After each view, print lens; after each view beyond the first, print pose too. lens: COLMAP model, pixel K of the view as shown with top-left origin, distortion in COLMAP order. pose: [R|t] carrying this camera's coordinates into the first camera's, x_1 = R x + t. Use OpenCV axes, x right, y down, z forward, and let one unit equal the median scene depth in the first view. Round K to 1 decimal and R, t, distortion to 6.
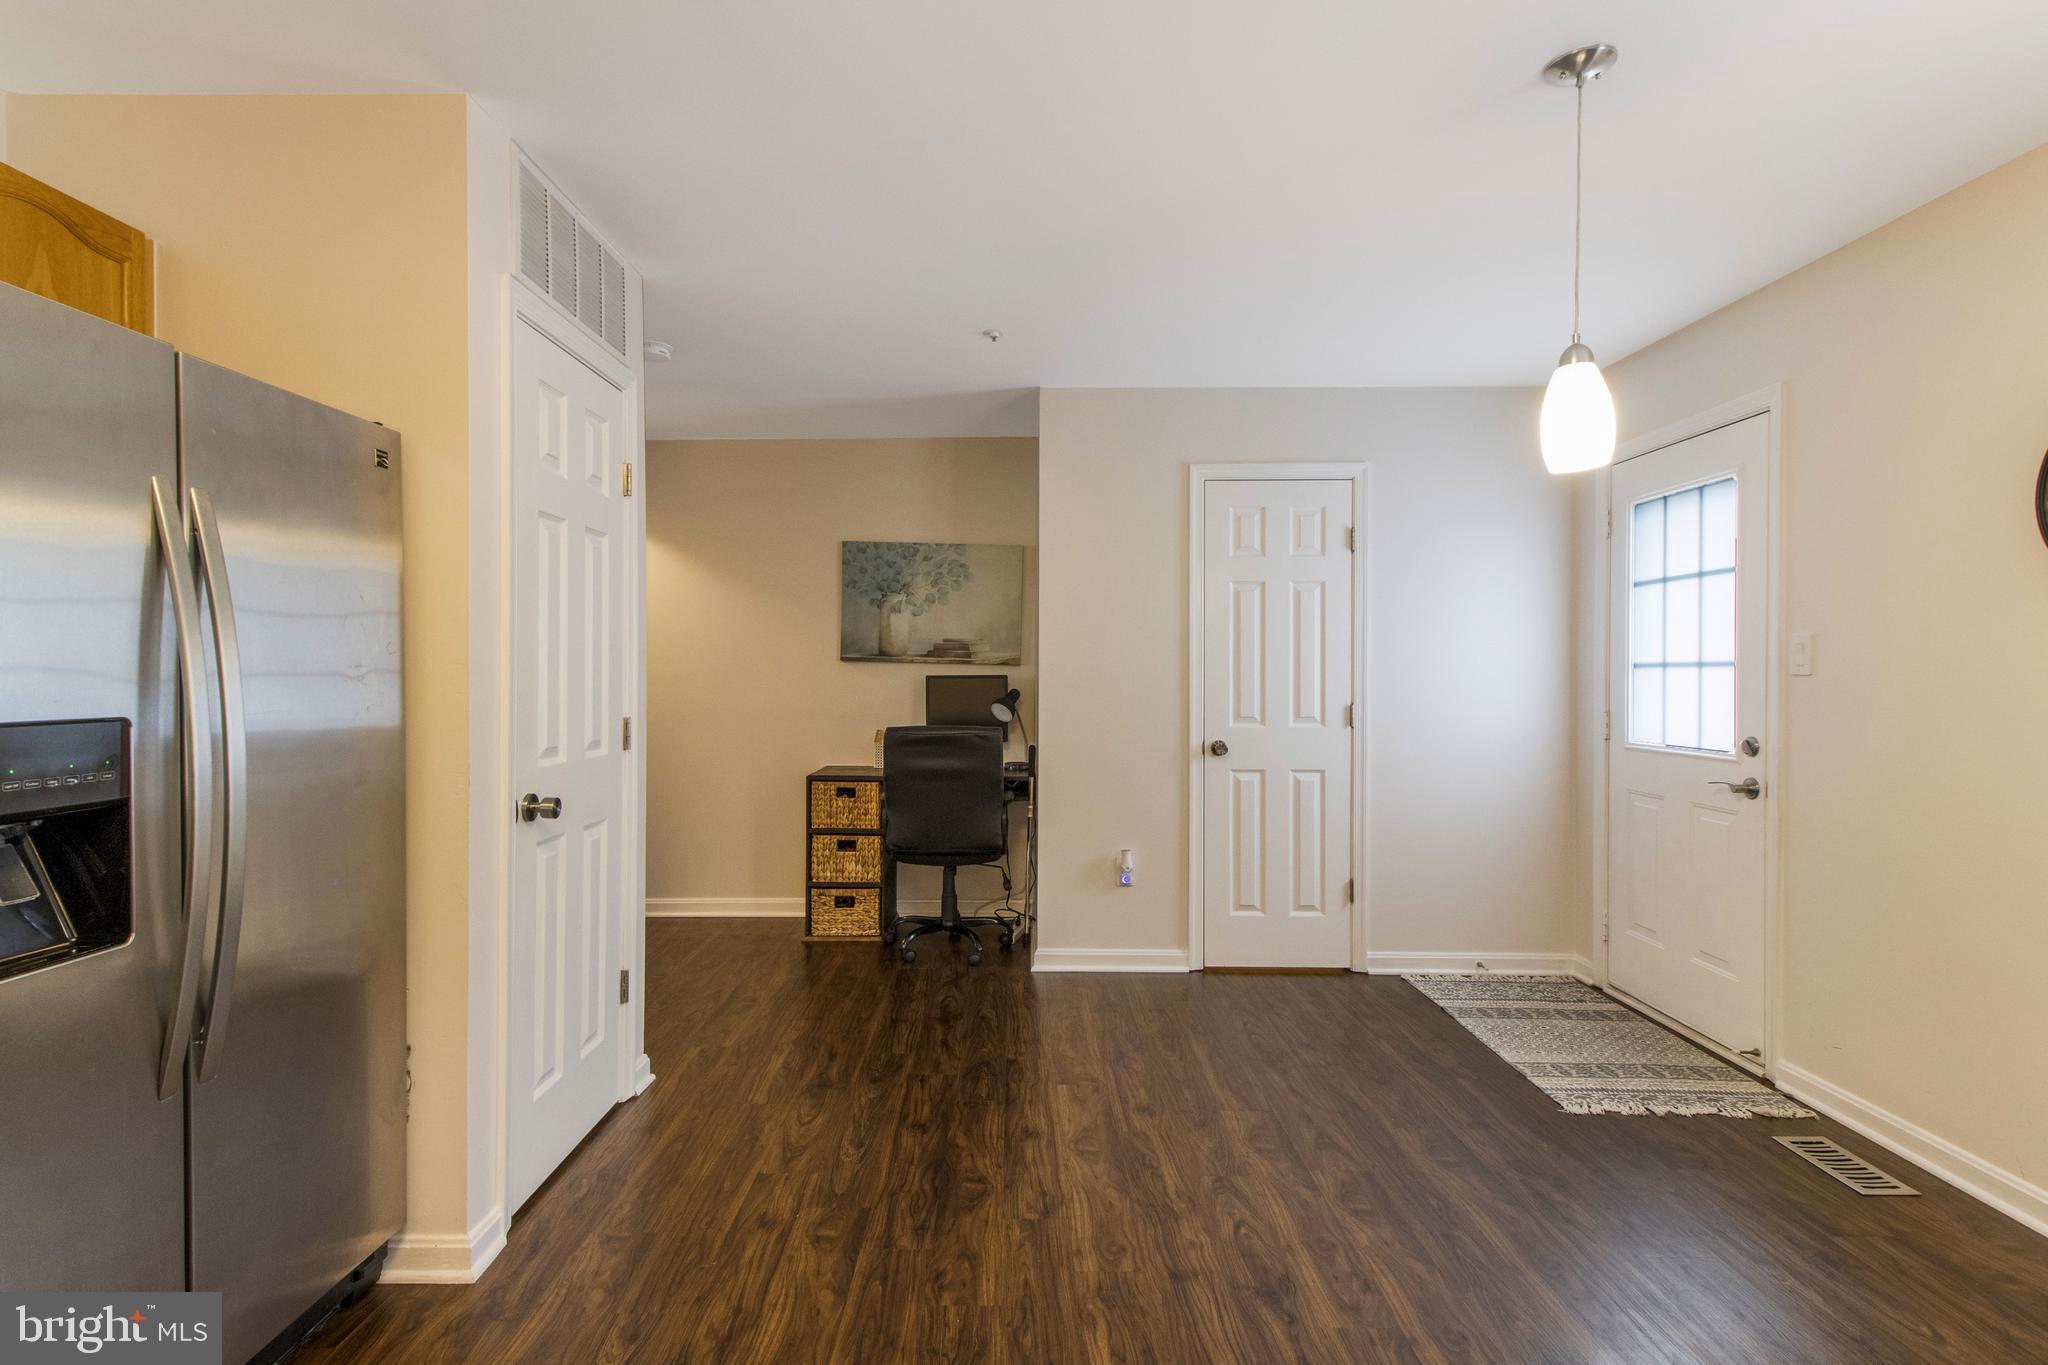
lens RADIAL K [[962.0, 0, 1008.9], [0, 962.0, 677.7], [0, 0, 1]] dist [0.015439, -0.003506]
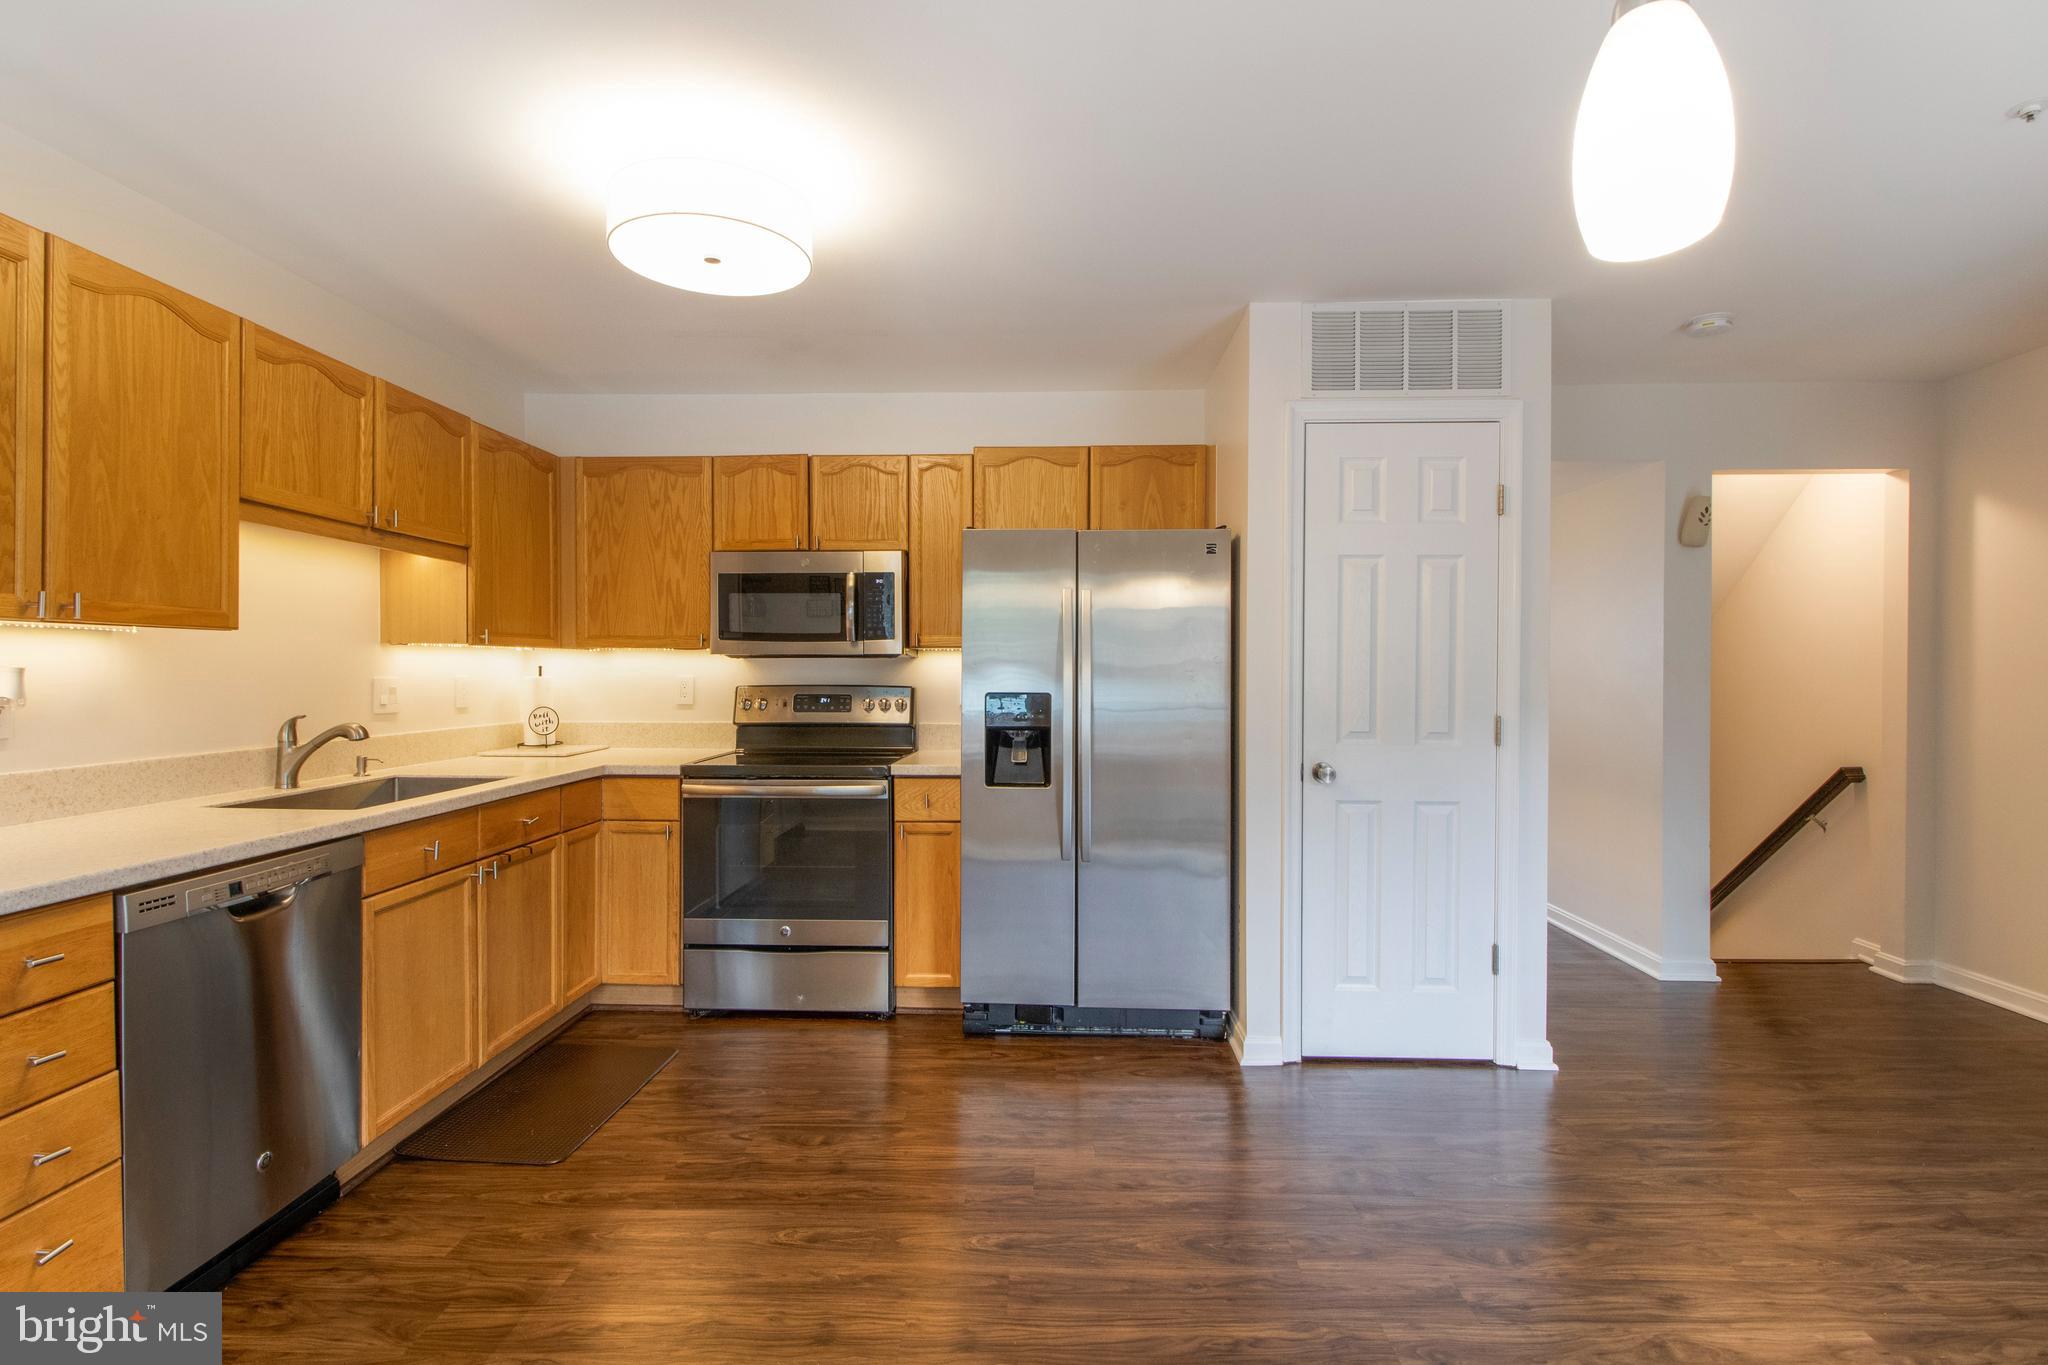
lens RADIAL K [[962.0, 0, 1004.8], [0, 962.0, 673.1], [0, 0, 1]] dist [0.015439, -0.003506]
pose [[-0.042084, 0.001875, -0.999112, 0.504768], [-0.001341, 0.999997, 0.001933, -0.005068], [0.999113, 0.001421, -0.042082, 0.339046]]
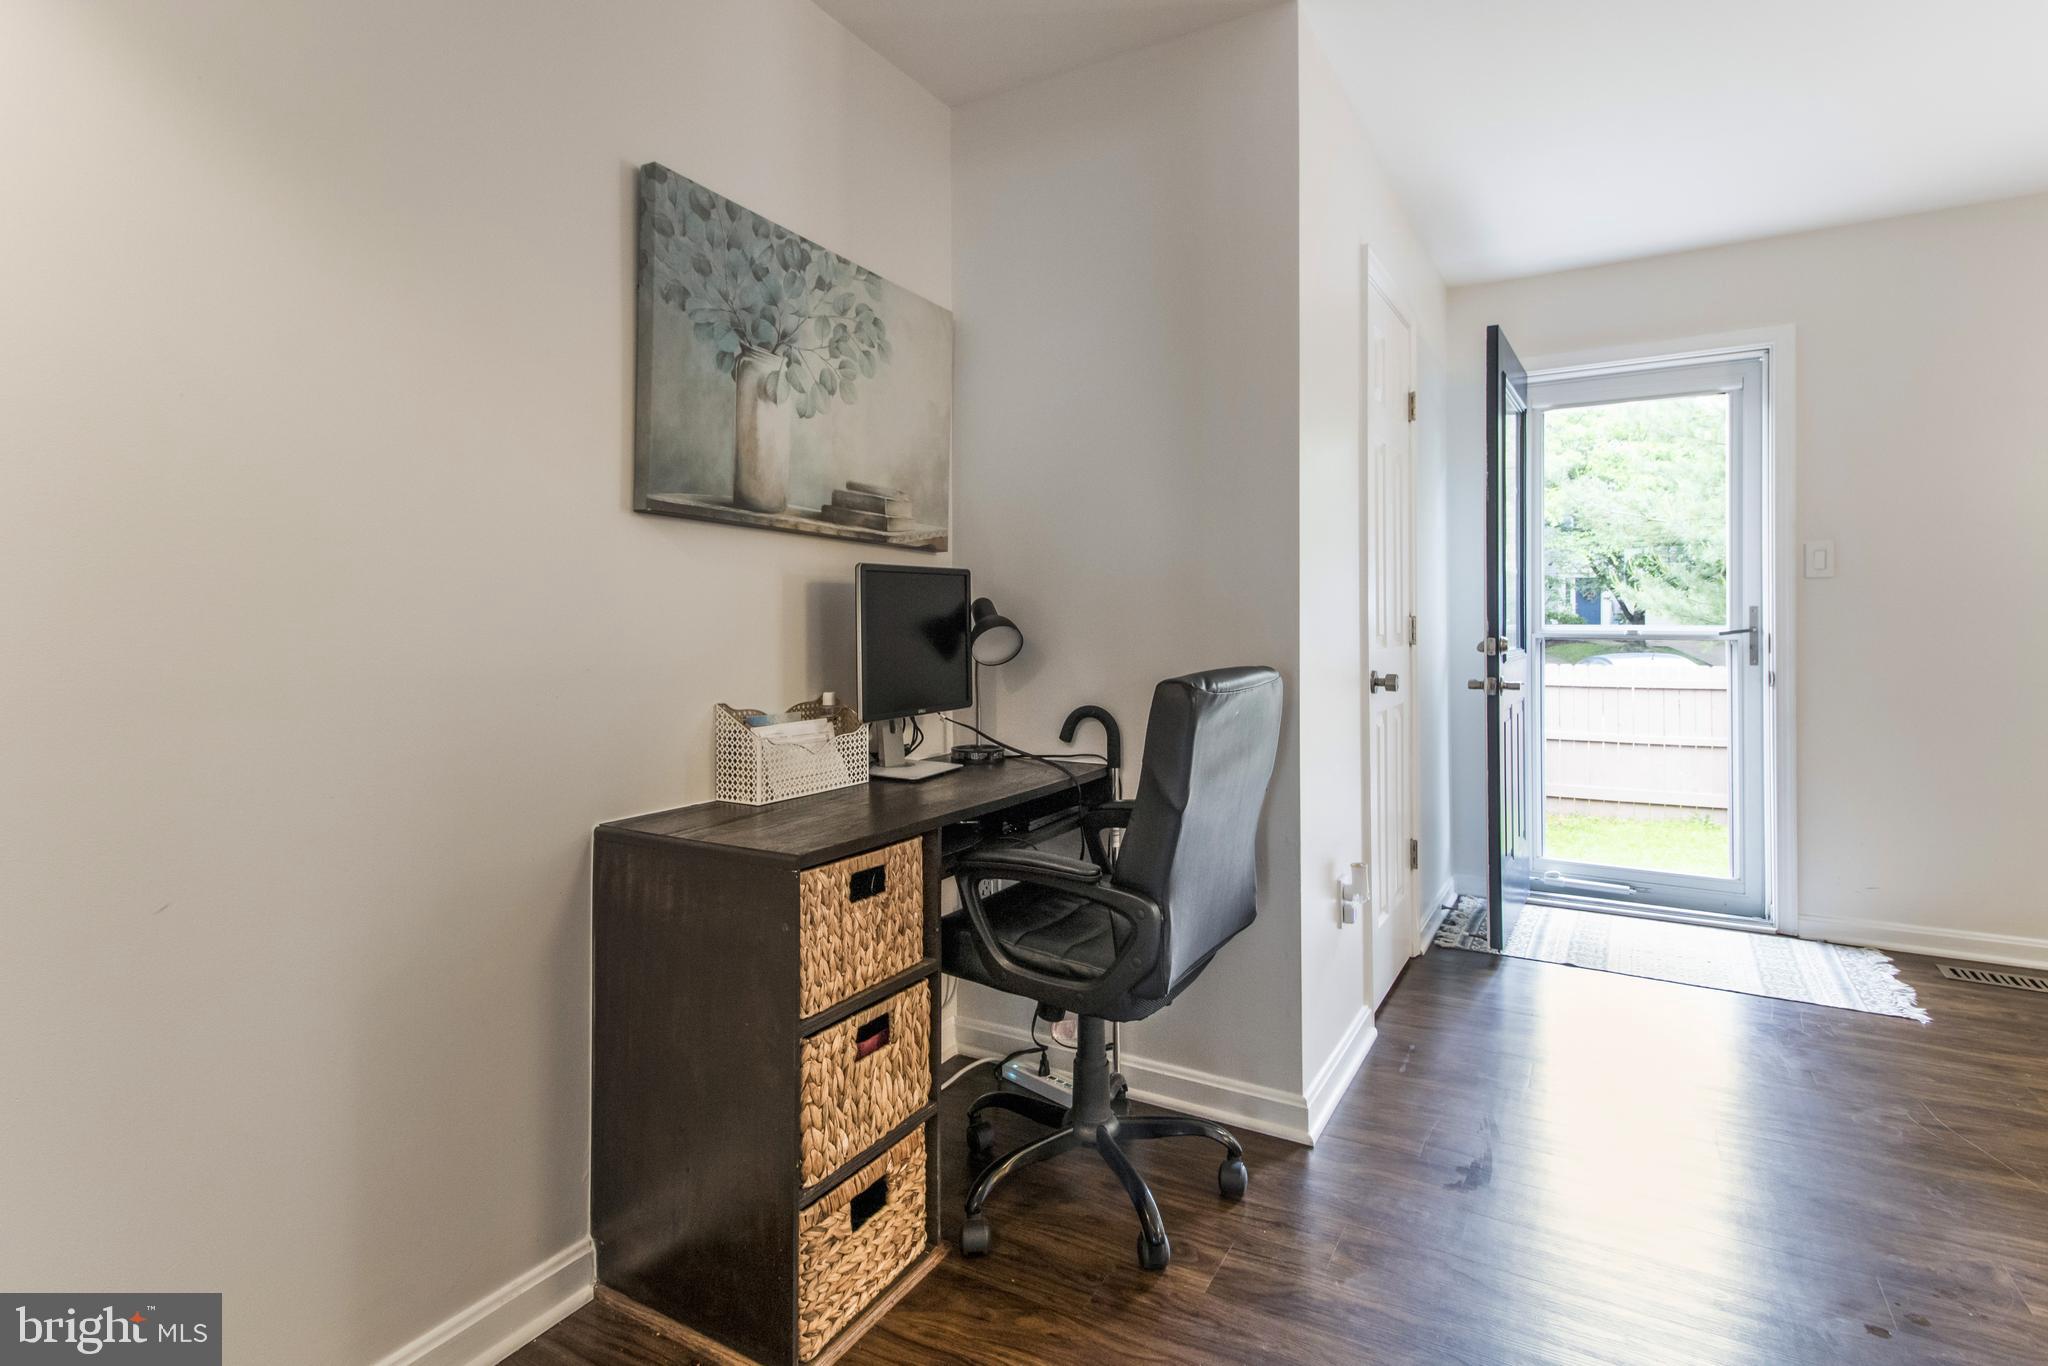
lens RADIAL K [[1013.4, 0, 1052.2], [0, 1013.4, 610.0], [0, 0, 1]] dist [0.027101, -0.008052]
pose [[0.467091, 0.004794, 0.884196, -0.533836], [0.000206, 0.999985, -0.005531, 0.024714], [-0.884209, 0.002765, 0.467083, 0.880146]]
